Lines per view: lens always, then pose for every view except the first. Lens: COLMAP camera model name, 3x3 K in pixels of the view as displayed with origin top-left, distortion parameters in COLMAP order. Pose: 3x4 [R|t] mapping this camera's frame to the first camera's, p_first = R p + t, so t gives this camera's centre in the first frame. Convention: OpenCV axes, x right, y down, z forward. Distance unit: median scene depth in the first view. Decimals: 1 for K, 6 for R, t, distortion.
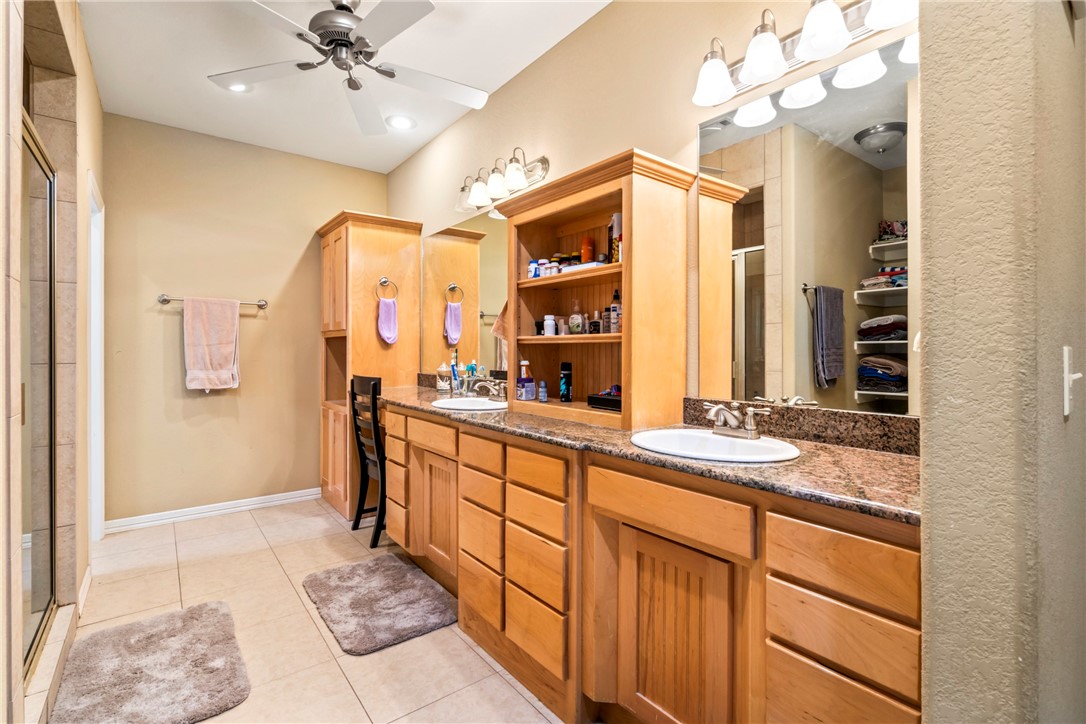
lens RADIAL K [[496.6, 0, 542.8], [0, 496.6, 354.2], [0, 0, 1]] dist [-0.000999, -0.000066]
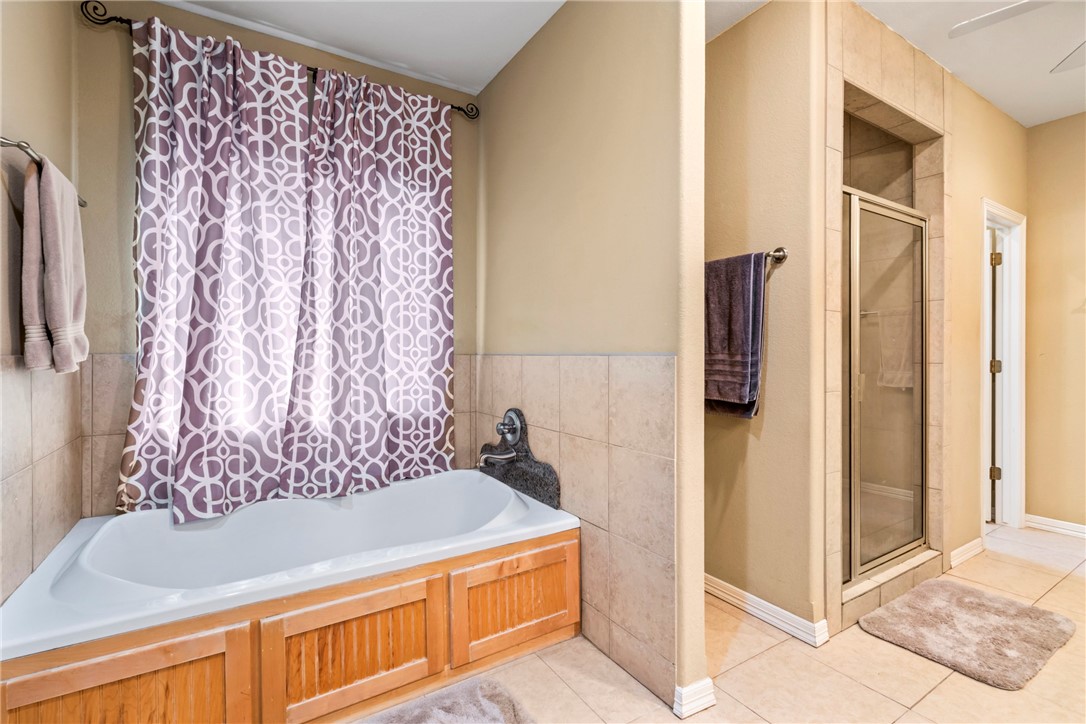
lens RADIAL K [[496.6, 0, 542.8], [0, 496.6, 354.2], [0, 0, 1]] dist [-0.000999, -0.000066]
pose [[-0.101259, -0.001859, -0.994858, 0.428633], [-0.004127, 0.999990, -0.001449, 0.001379], [0.994852, 0.003959, -0.101265, 0.111954]]
